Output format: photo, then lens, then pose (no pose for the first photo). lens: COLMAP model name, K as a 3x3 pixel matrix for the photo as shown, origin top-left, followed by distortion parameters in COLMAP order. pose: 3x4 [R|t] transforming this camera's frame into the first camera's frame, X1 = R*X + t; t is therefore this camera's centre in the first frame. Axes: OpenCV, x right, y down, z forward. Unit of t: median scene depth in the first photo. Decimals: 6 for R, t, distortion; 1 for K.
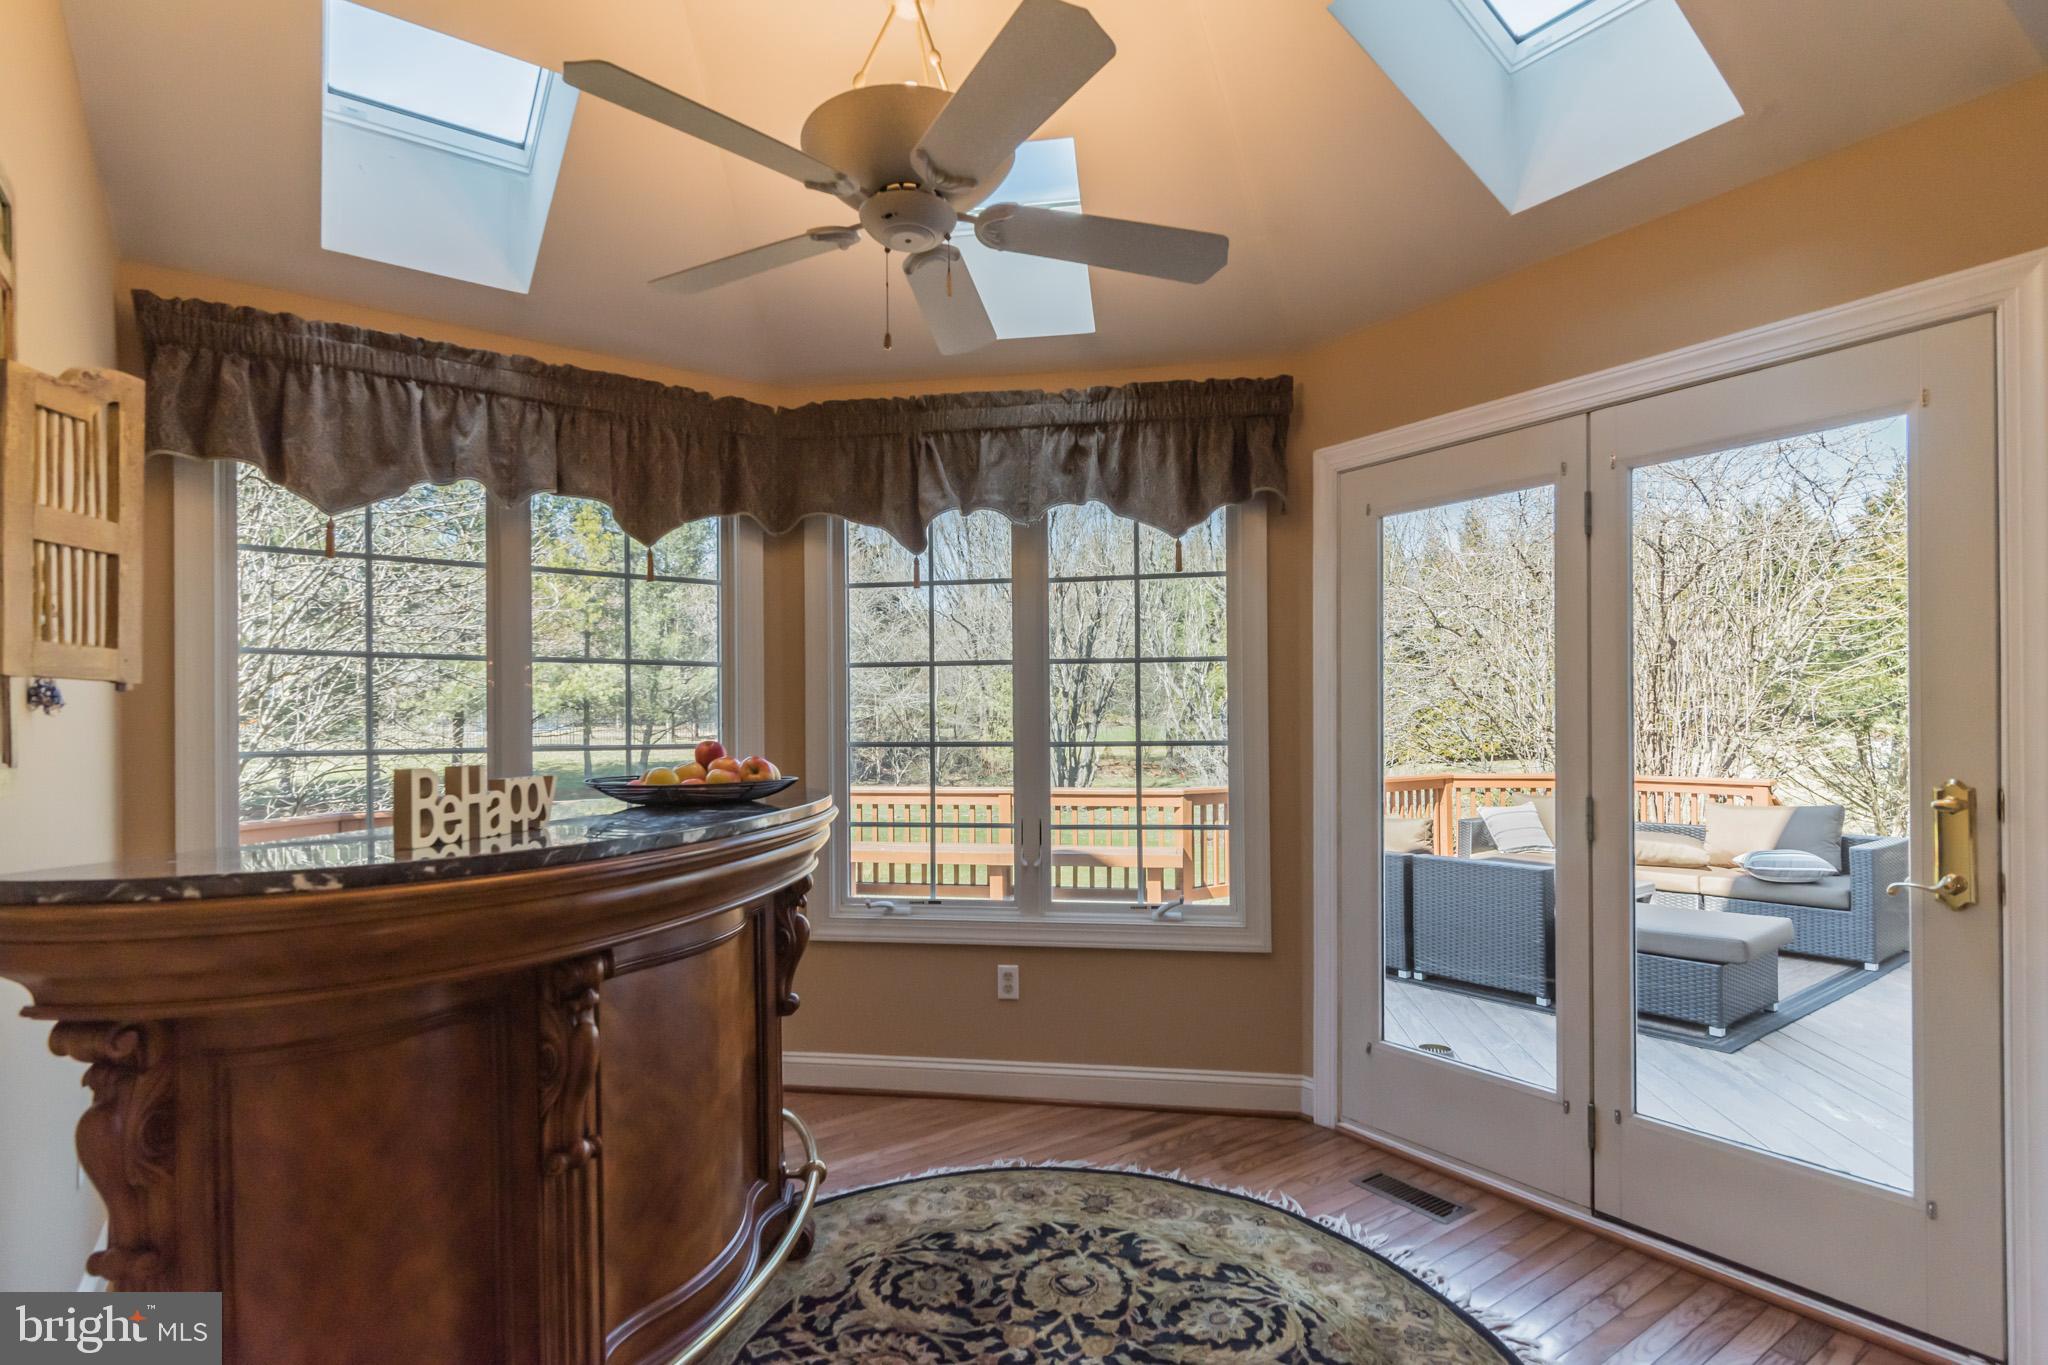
lens RADIAL K [[992.1, 0, 1023.4], [0, 992.1, 726.7], [0, 0, 1]] dist [0.001797, 0.000000]
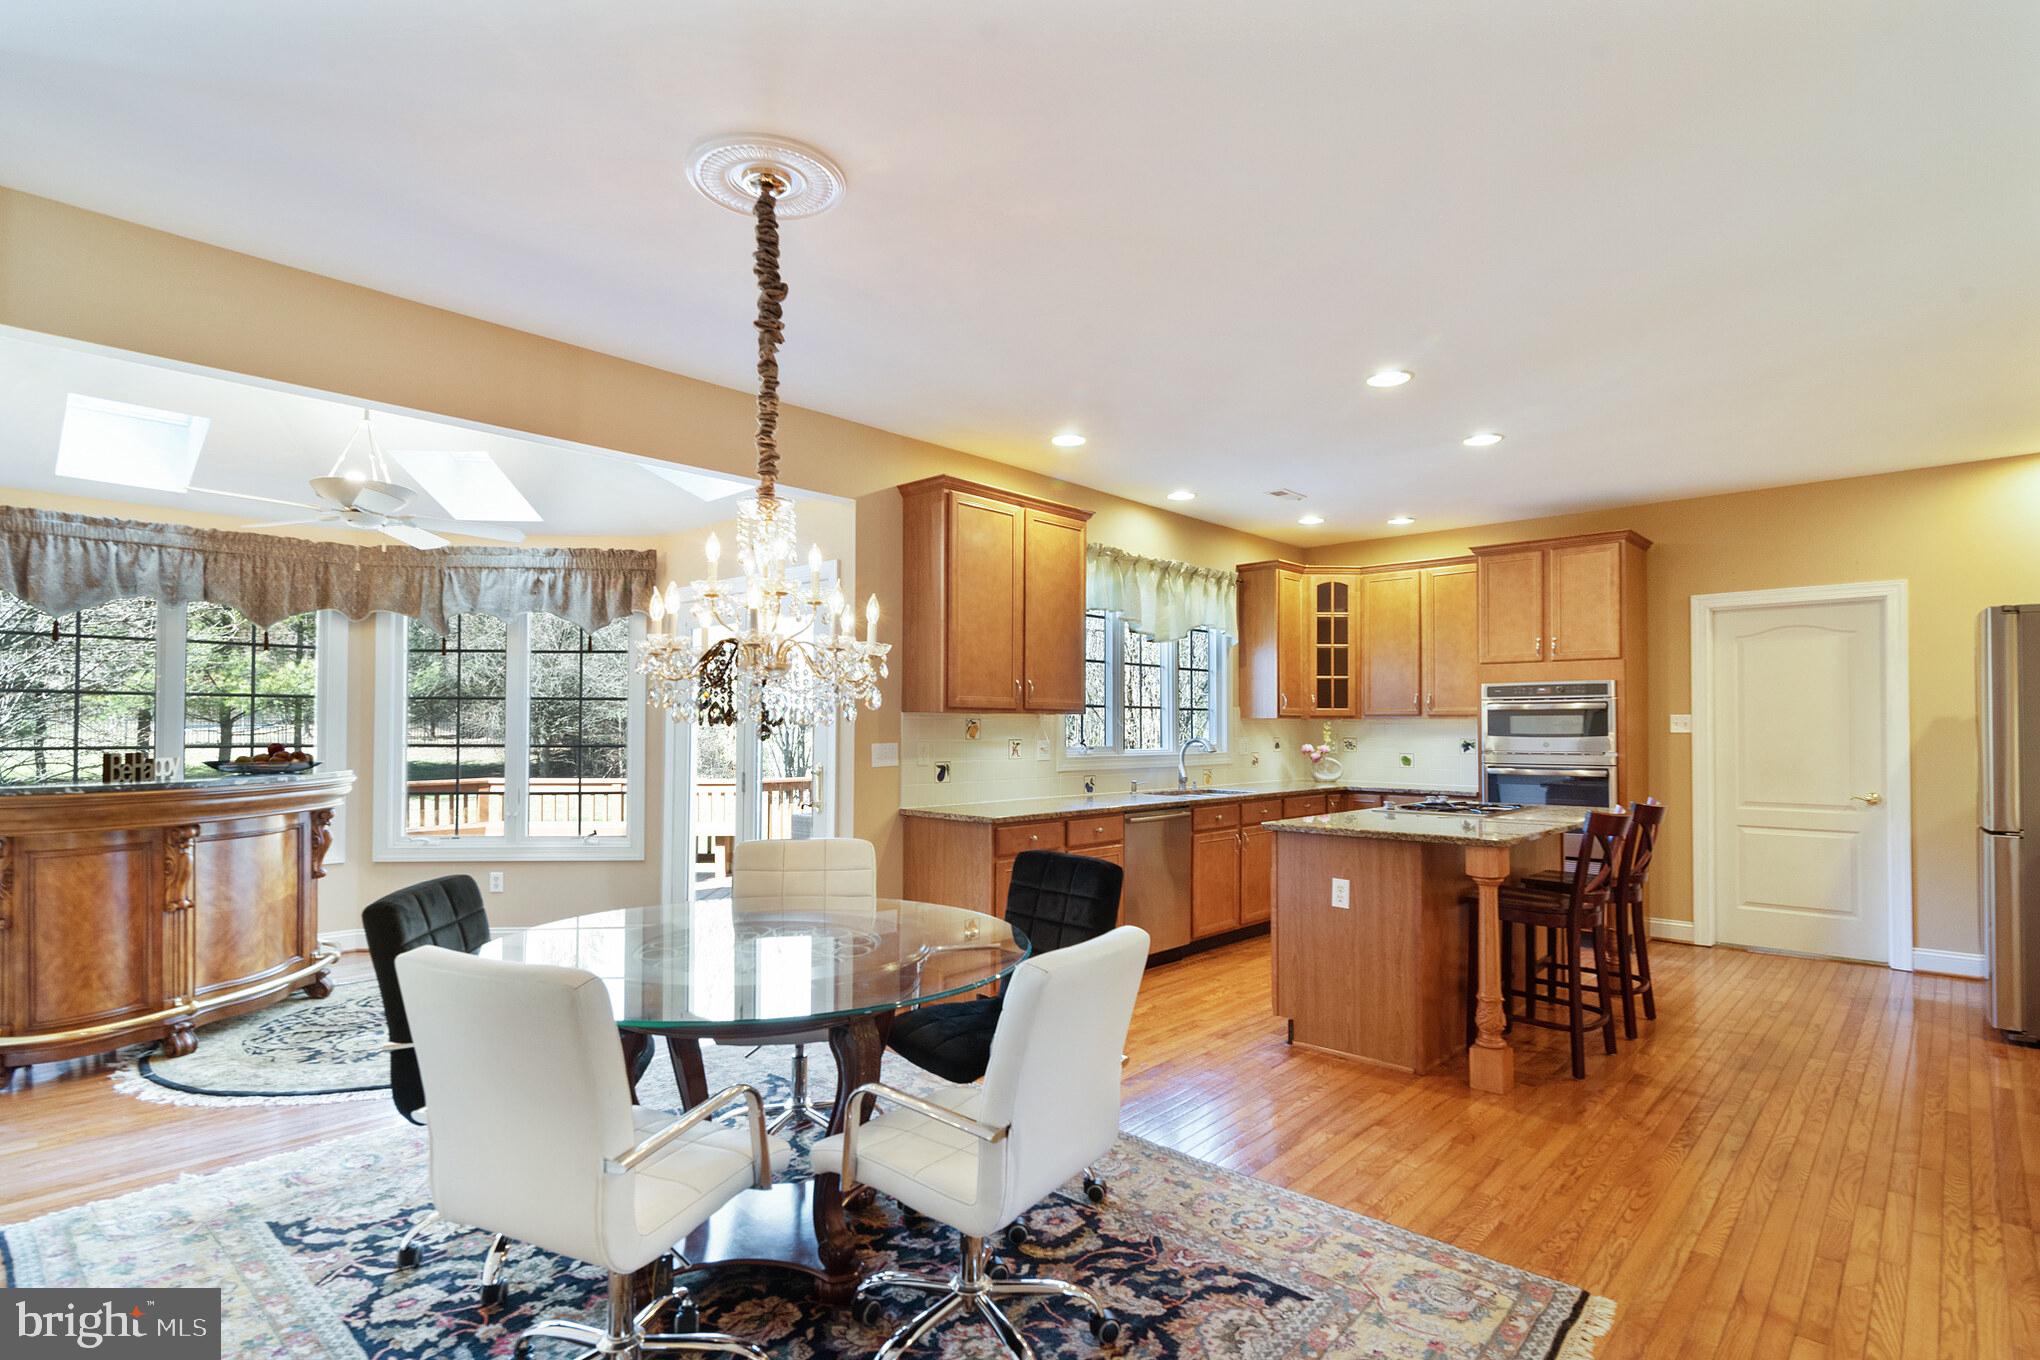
lens RADIAL K [[998.0, 0, 1020.3], [0, 998.0, 712.7], [0, 0, 1]] dist [-0.001067, 0.000077]
pose [[0.979427, 0.013023, 0.201381, 0.621719], [-0.009568, 0.999790, -0.018123, -0.020433], [-0.201574, 0.015824, 0.979345, -1.066232]]
